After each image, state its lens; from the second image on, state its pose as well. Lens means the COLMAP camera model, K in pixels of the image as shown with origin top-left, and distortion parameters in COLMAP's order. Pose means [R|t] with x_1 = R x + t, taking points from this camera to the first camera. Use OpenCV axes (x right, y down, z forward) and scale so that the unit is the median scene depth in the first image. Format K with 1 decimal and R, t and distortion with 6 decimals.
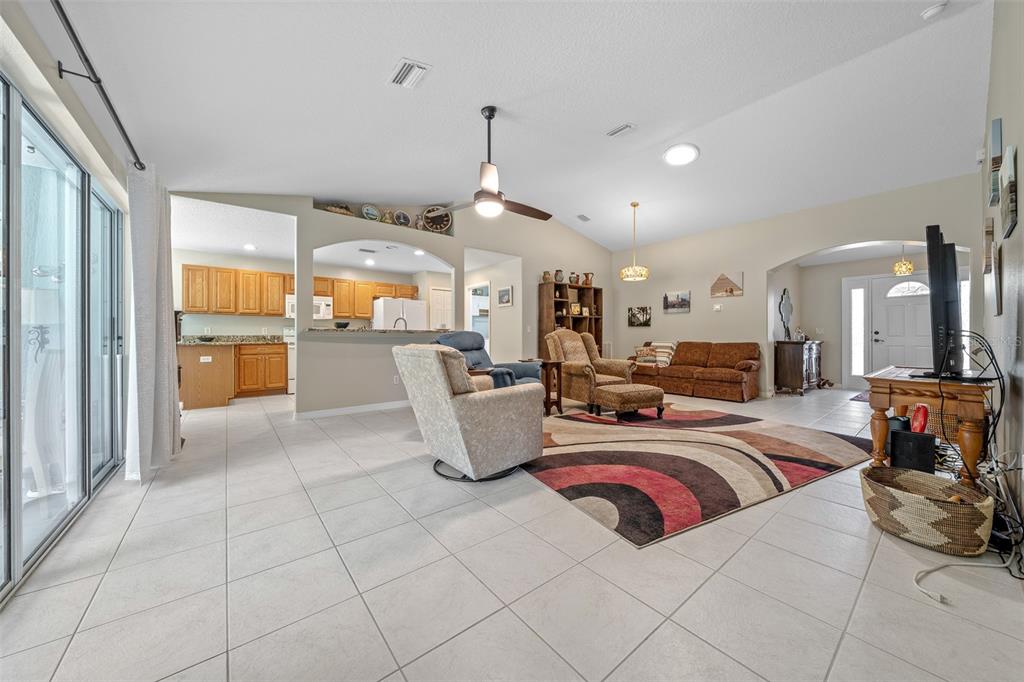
lens RADIAL K [[355.0, 0, 512.4], [0, 355.0, 340.1], [0, 0, 1]] dist [-0.006428, 0.000259]
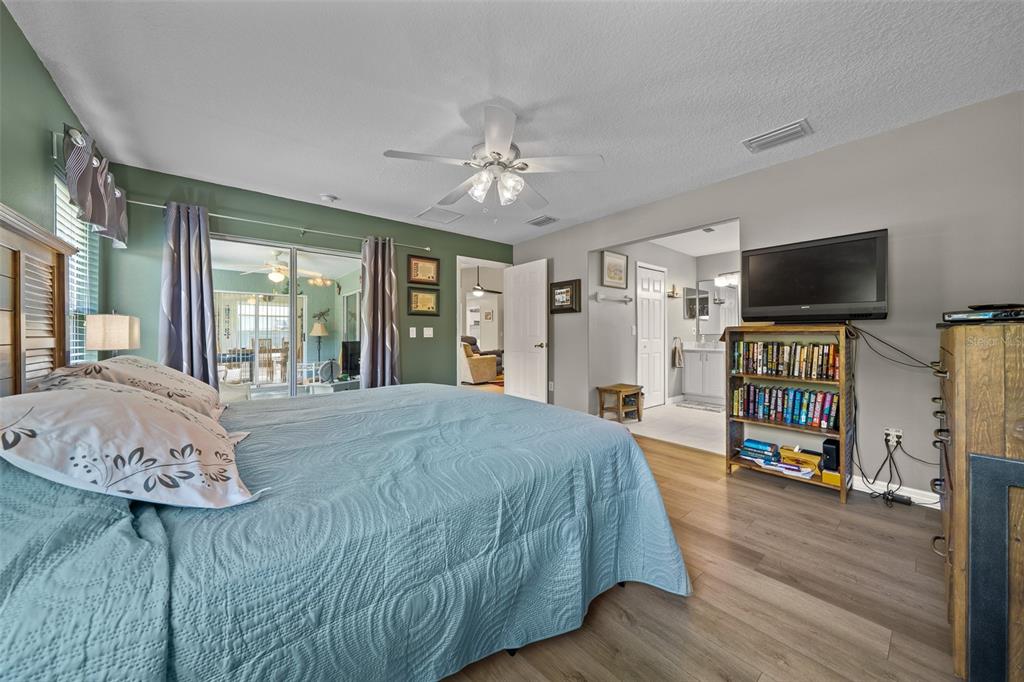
lens RADIAL K [[355.0, 0, 505.2], [0, 355.0, 337.4], [0, 0, 1]] dist [-0.006428, 0.000259]
pose [[0.999998, -0.002141, 0.000147, 0.062892], [0.002142, 0.999967, -0.007792, -0.001009], [-0.000130, 0.007793, 0.999970, -0.791309]]
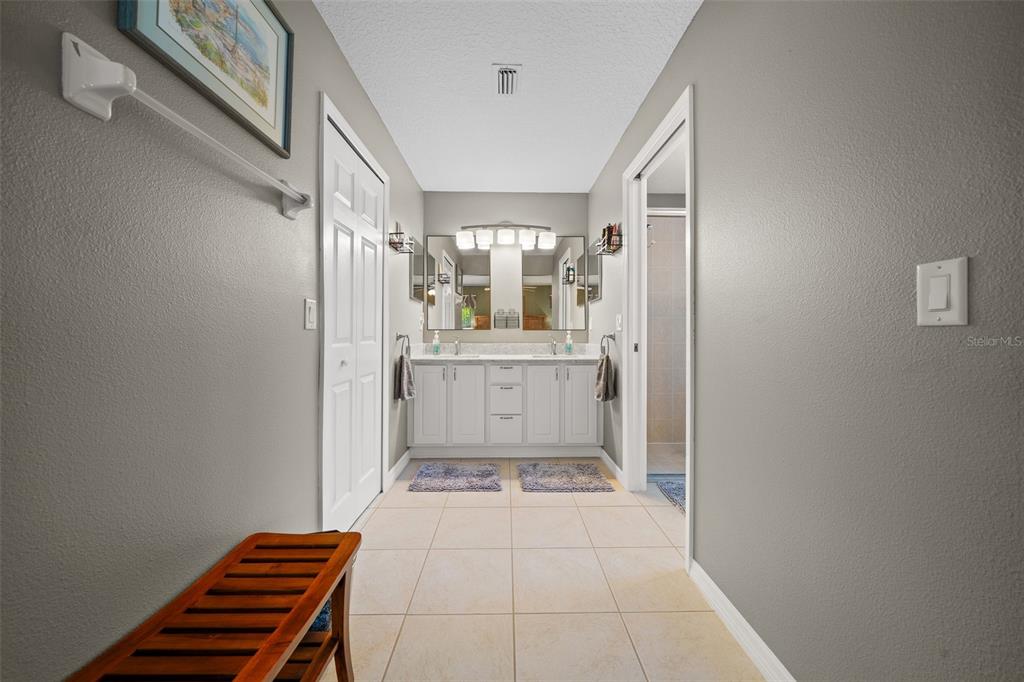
lens RADIAL K [[355.0, 0, 514.7], [0, 355.0, 334.9], [0, 0, 1]] dist [-0.006428, 0.000259]
pose [[0.609274, -0.004033, 0.792950, 0.230456], [0.007234, 0.999974, -0.000473, -0.006246], [-0.792927, 0.006024, 0.609287, -0.294116]]
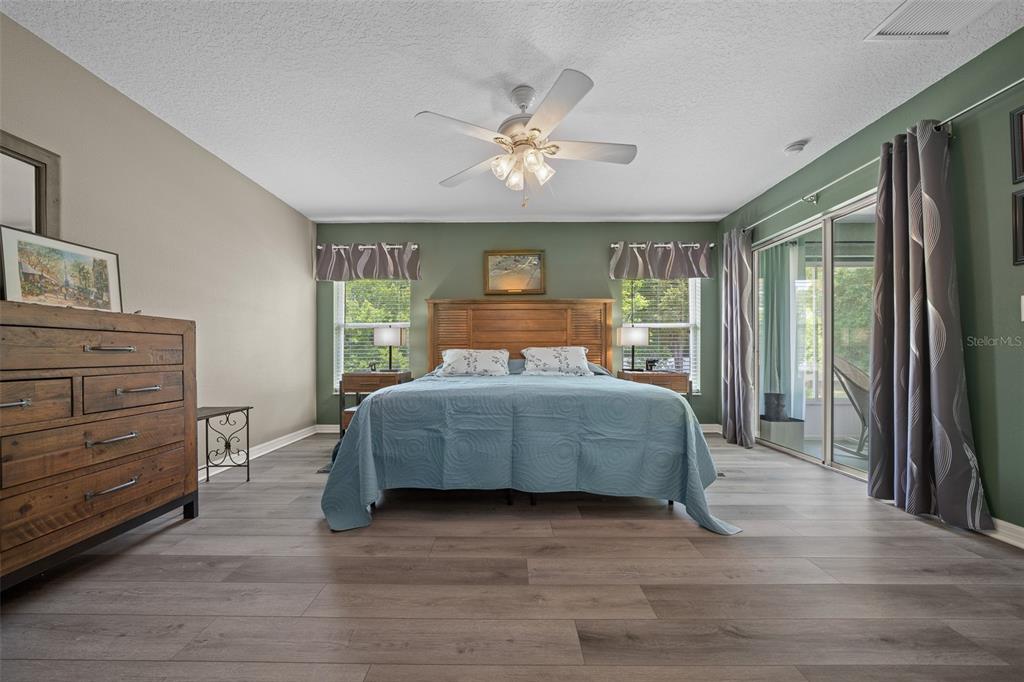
lens RADIAL K [[355.0, 0, 512.6], [0, 355.0, 353.1], [0, 0, 1]] dist [-0.006428, 0.000259]
pose [[-0.627996, 0.000224, -0.778217, 0.307911], [-0.005379, 0.999975, 0.004628, 0.017915], [0.778198, 0.007092, -0.627979, -0.264256]]
